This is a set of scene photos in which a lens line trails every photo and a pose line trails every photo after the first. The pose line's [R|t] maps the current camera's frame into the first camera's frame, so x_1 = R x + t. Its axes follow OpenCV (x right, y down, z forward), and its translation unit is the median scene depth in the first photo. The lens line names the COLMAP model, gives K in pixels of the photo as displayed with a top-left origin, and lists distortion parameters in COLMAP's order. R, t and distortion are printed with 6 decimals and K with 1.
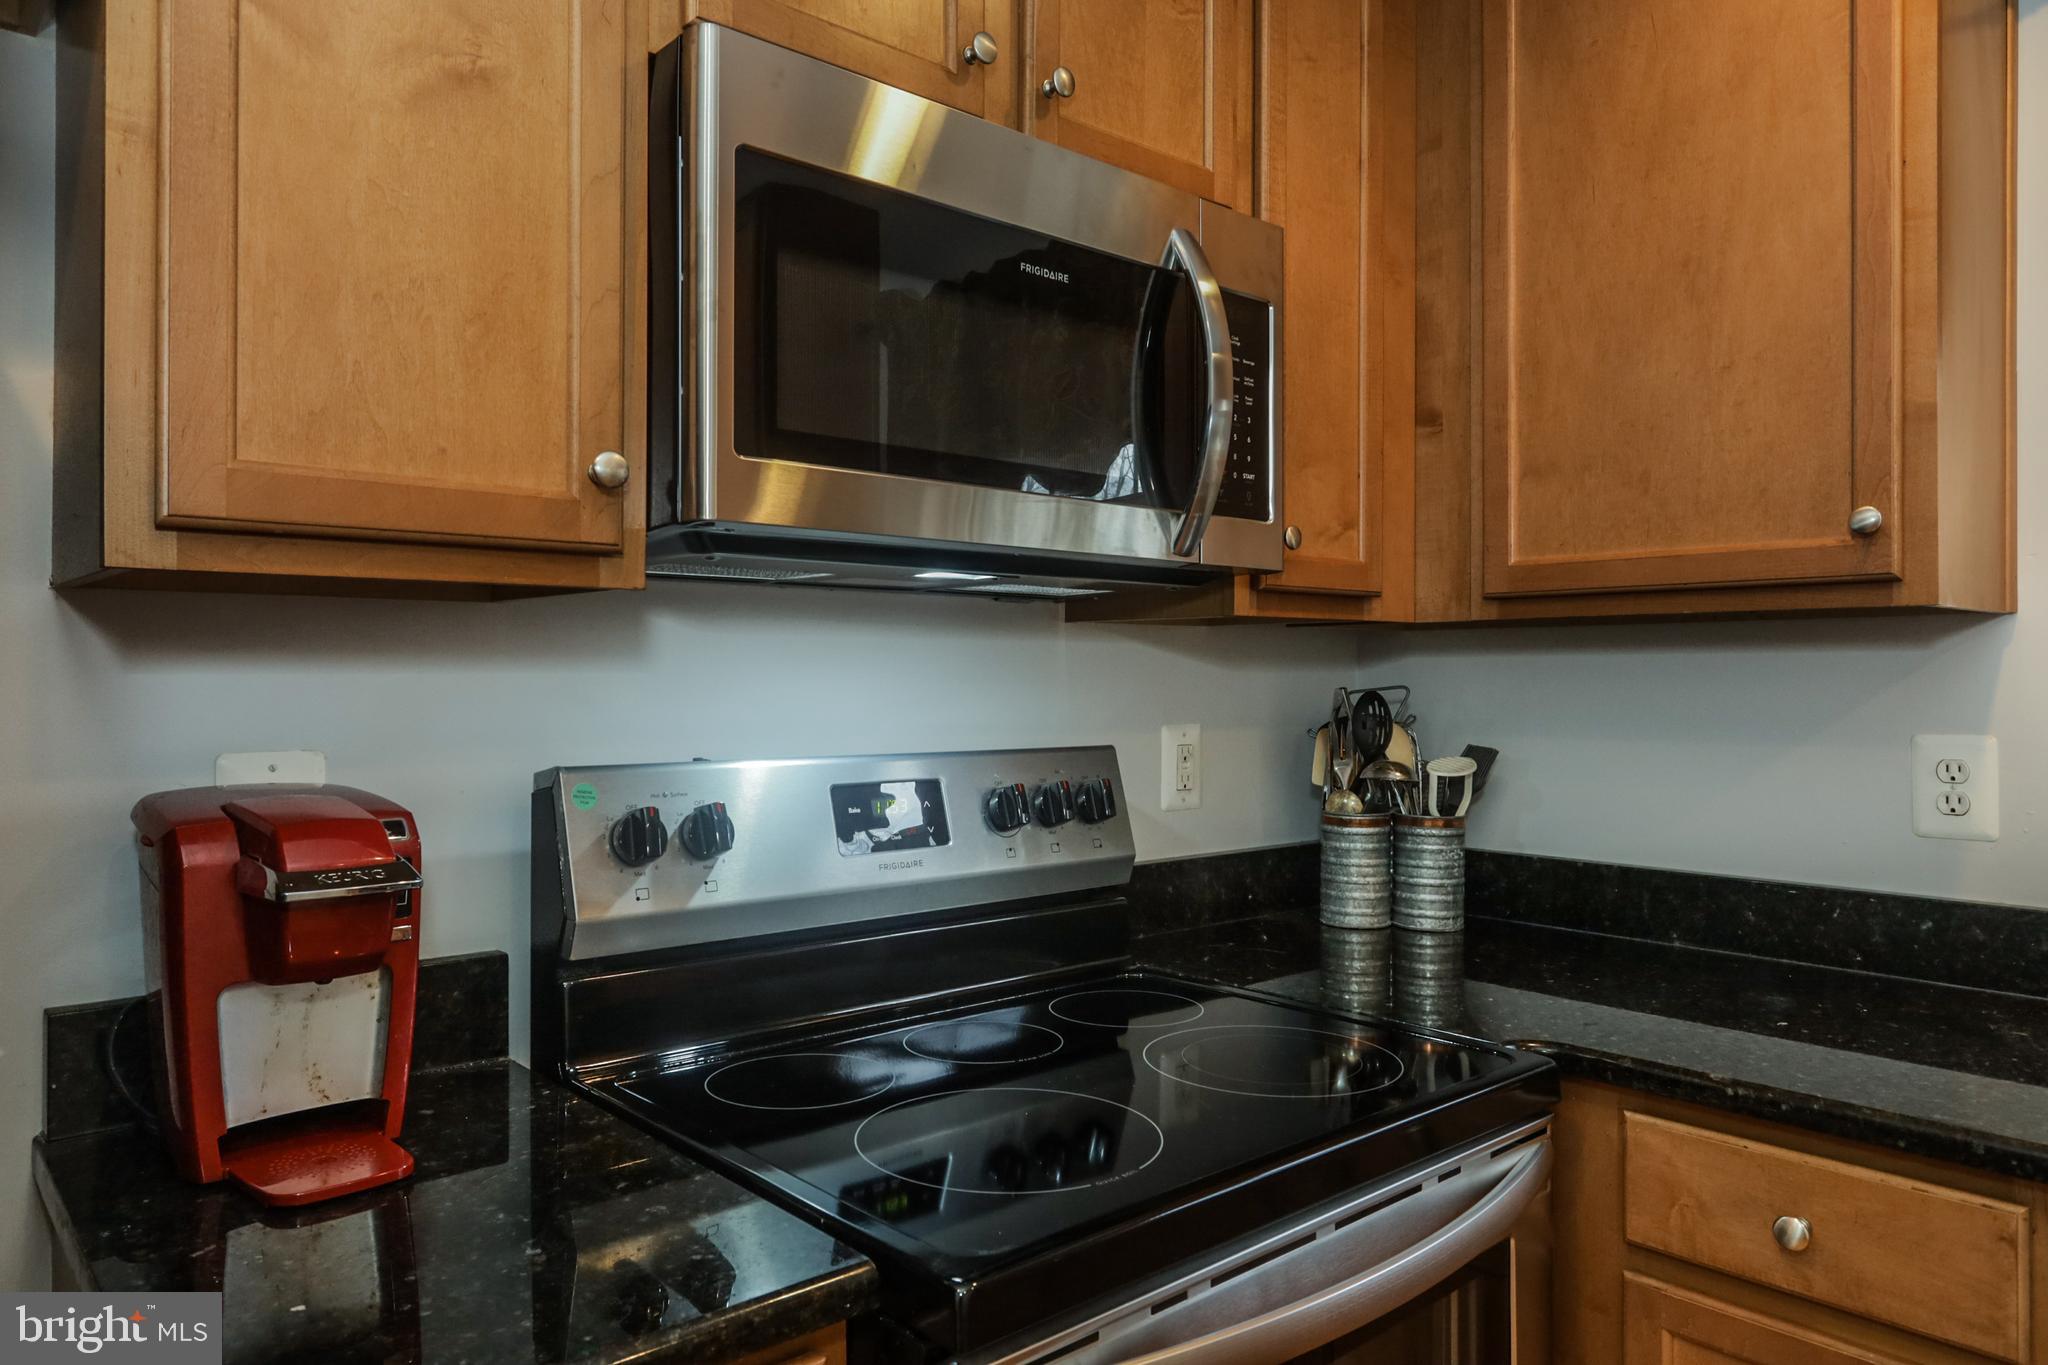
lens RADIAL K [[1347.4, 0, 1027.7], [0, 1347.4, 680.1], [0, 0, 1]] dist [0.011115, 0.001672]
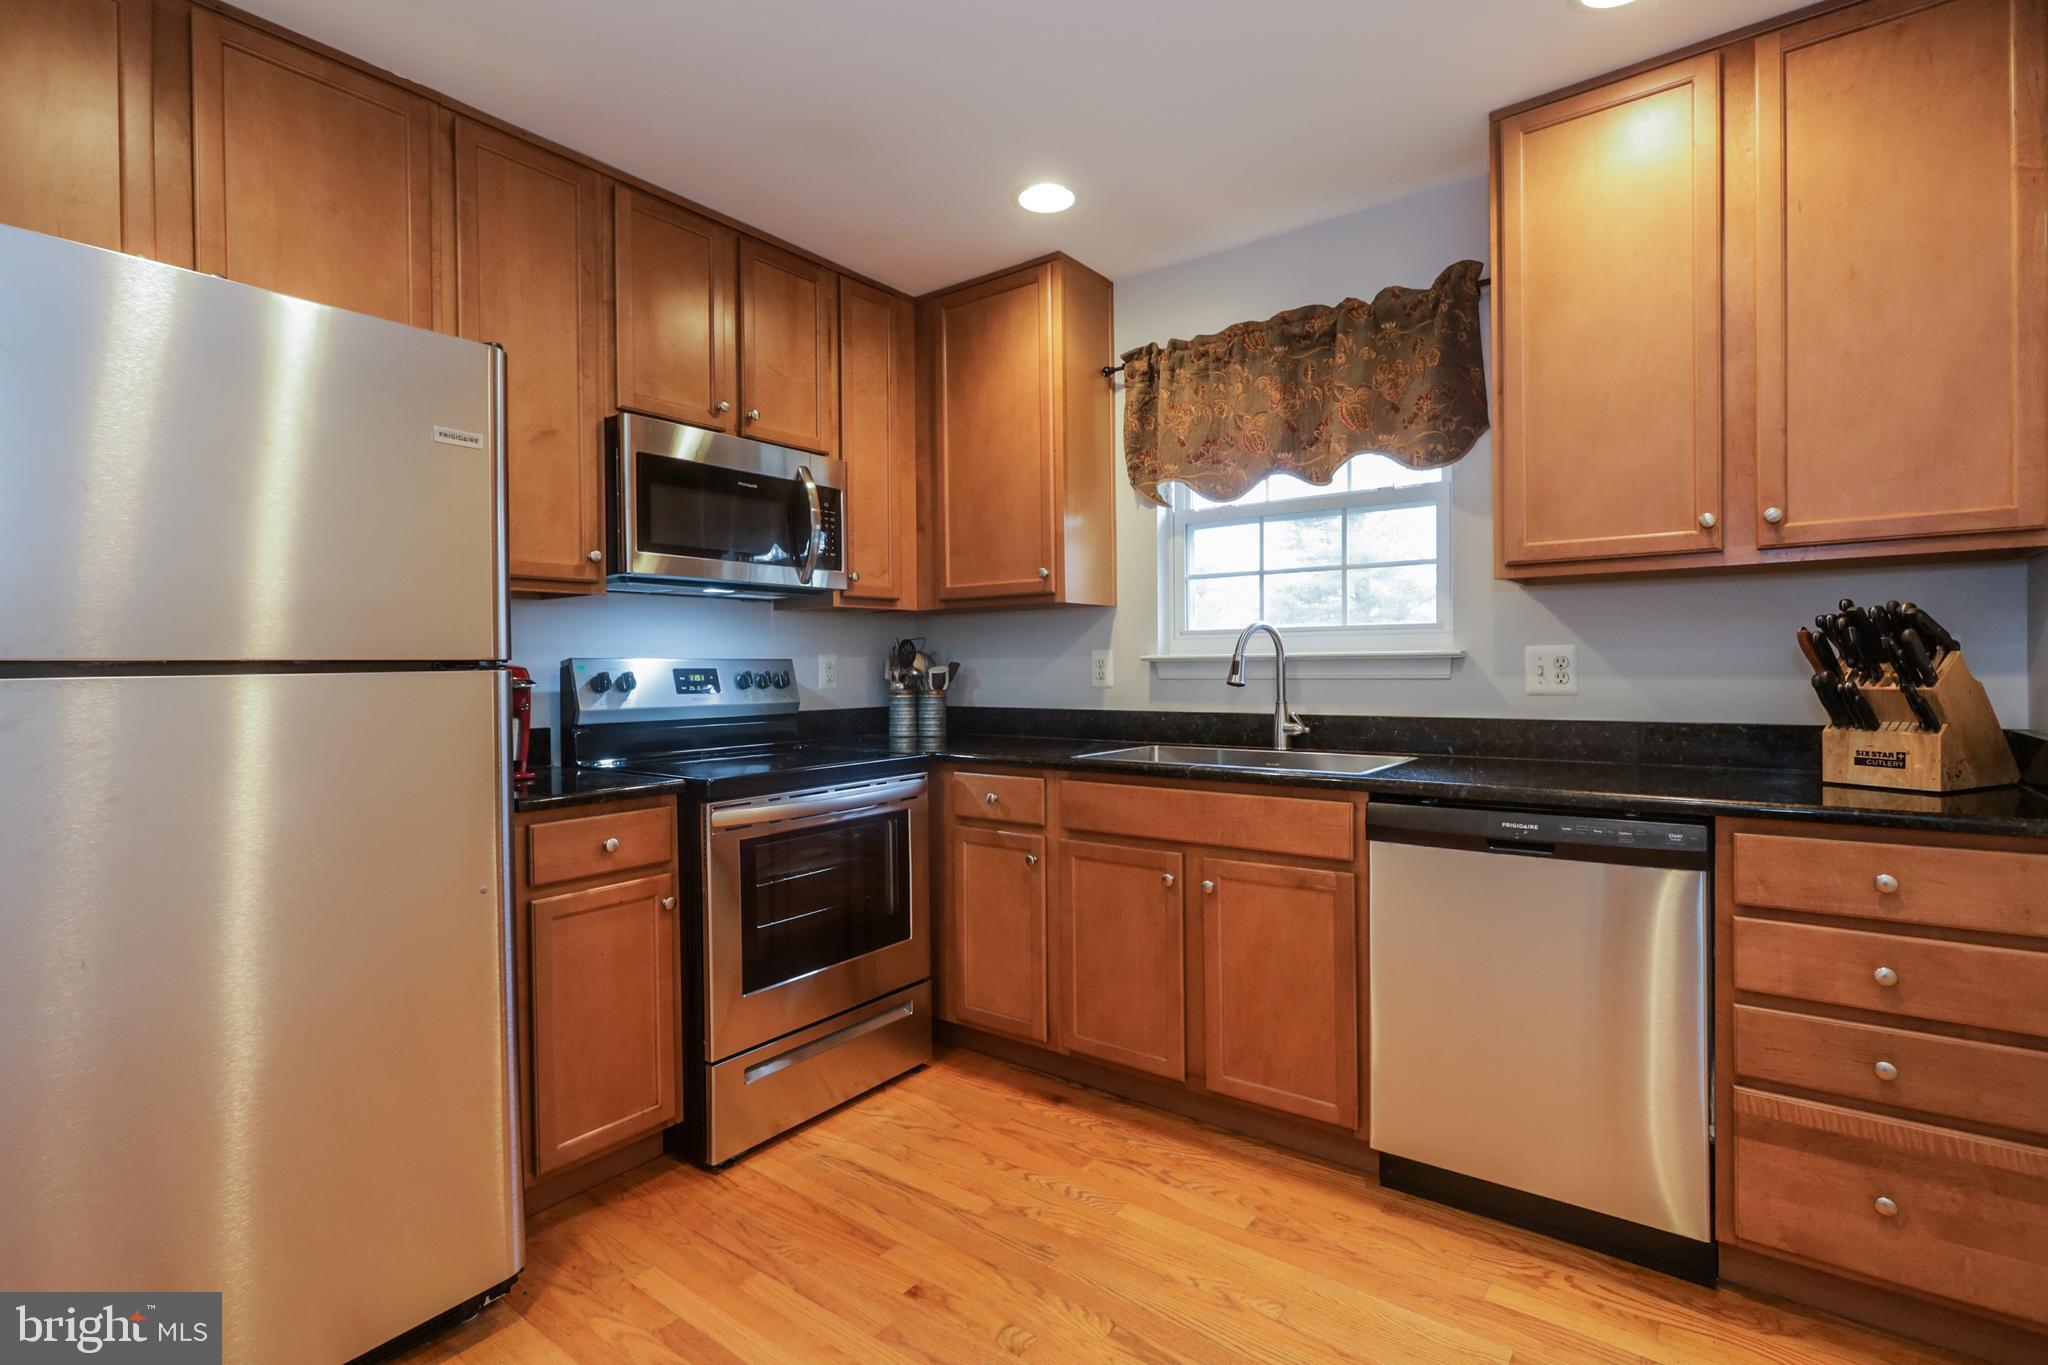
lens RADIAL K [[968.8, 0, 1017.7], [0, 968.8, 683.6], [0, 0, 1]] dist [-0.003399, 0.003602]
pose [[0.982469, -0.013819, 0.185915, 0.153760], [0.010879, 0.999799, 0.016825, 0.074454], [-0.186110, -0.014508, 0.982422, -0.926302]]
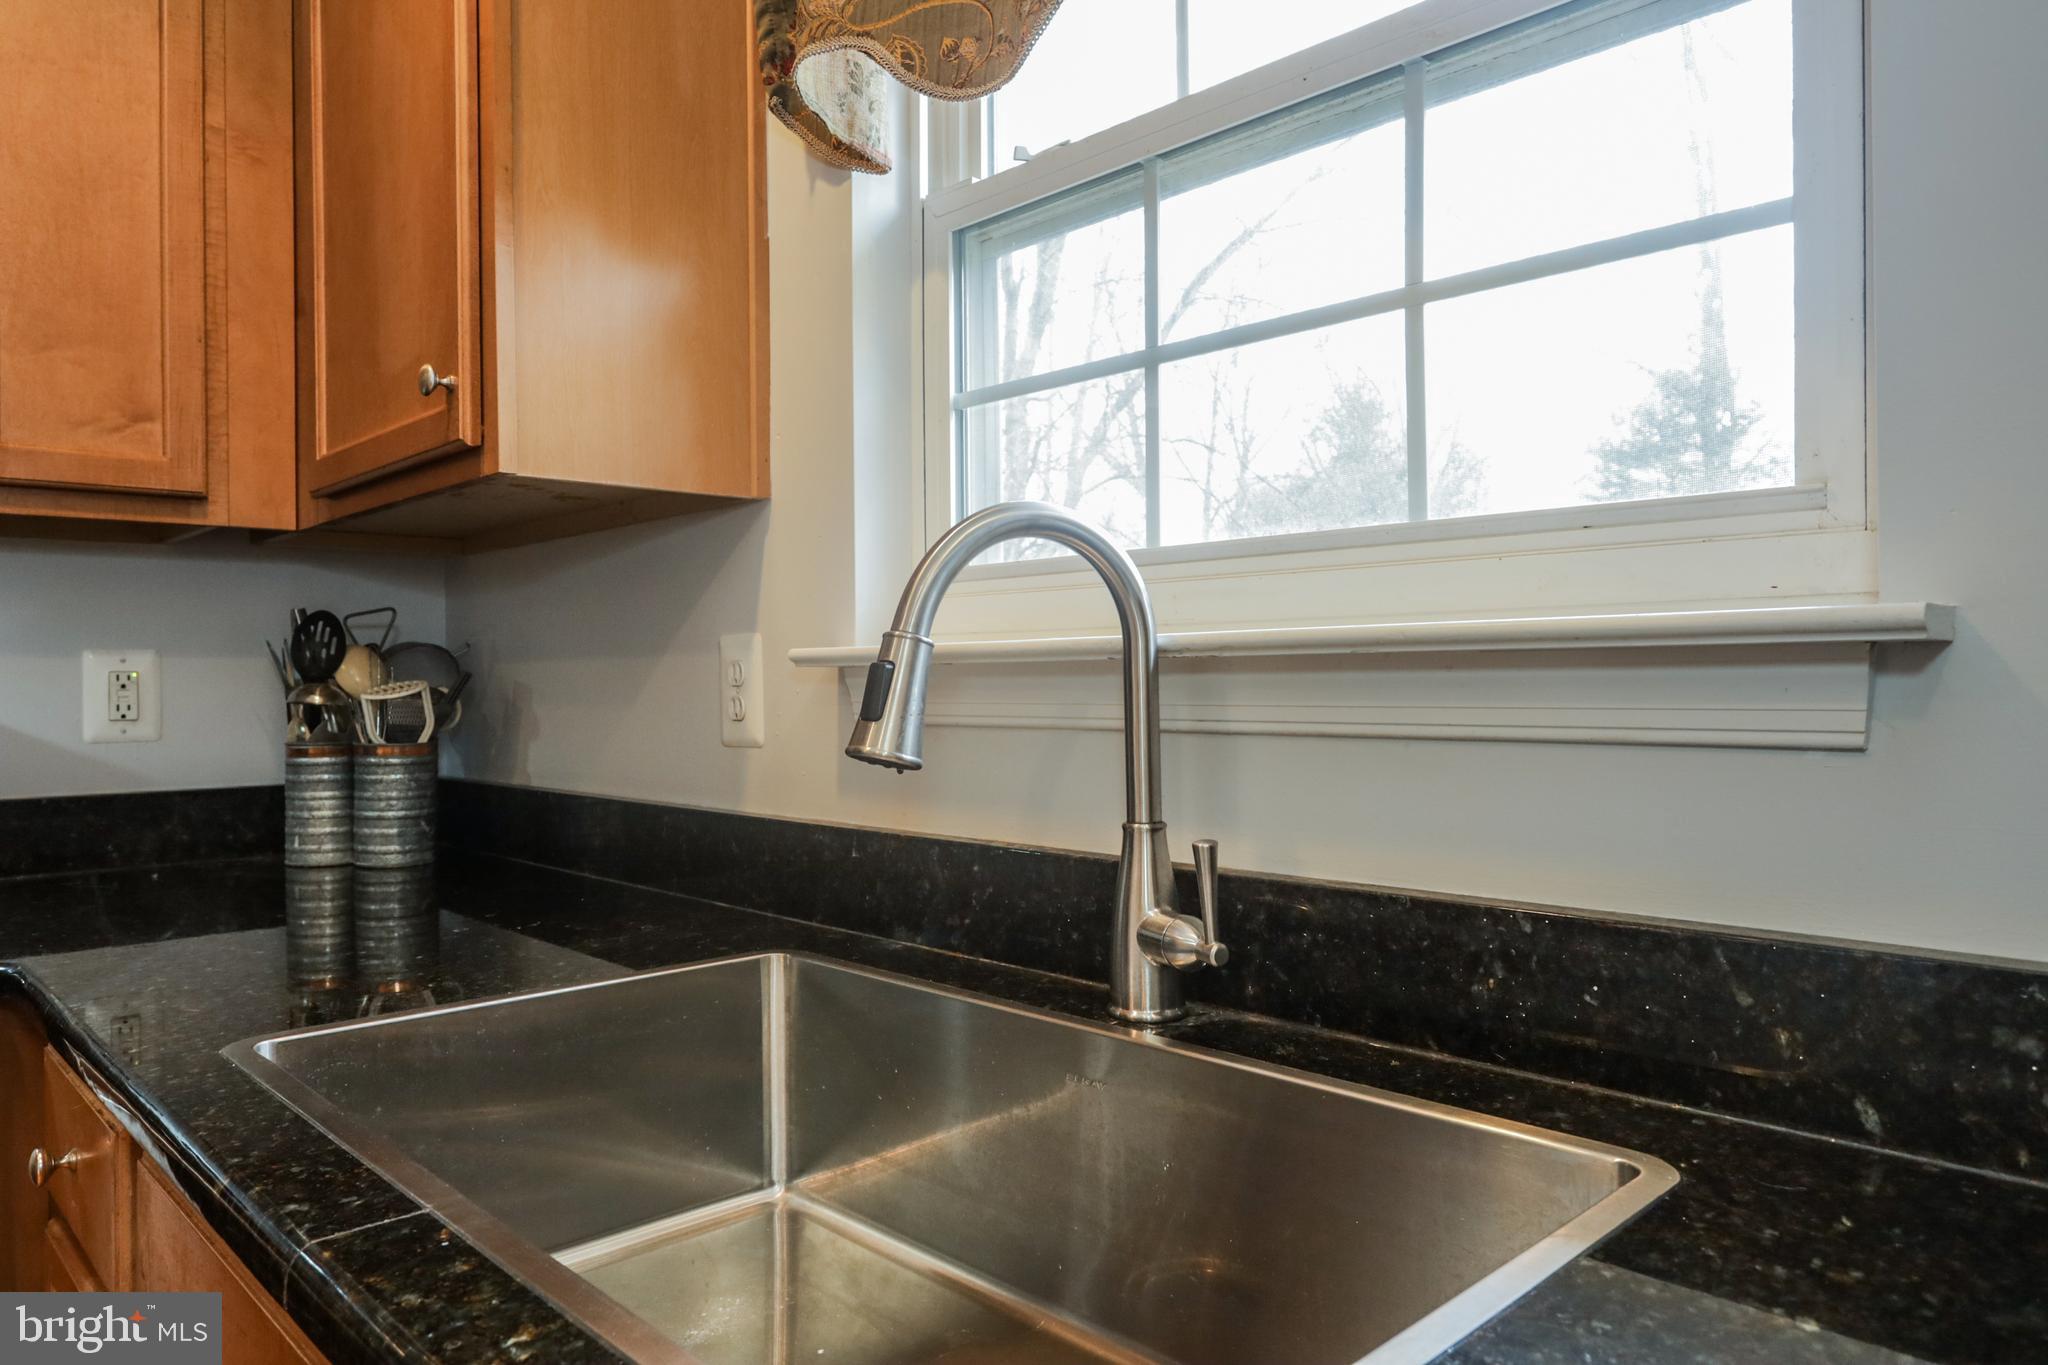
lens RADIAL K [[1347.4, 0, 1012.1], [0, 1347.4, 670.2], [0, 0, 1]] dist [0.011115, 0.001672]
pose [[0.999816, -0.013329, 0.013802, 0.877587], [0.013366, 0.999907, -0.002634, 0.072048], [-0.013765, 0.002818, 0.999901, 0.083104]]
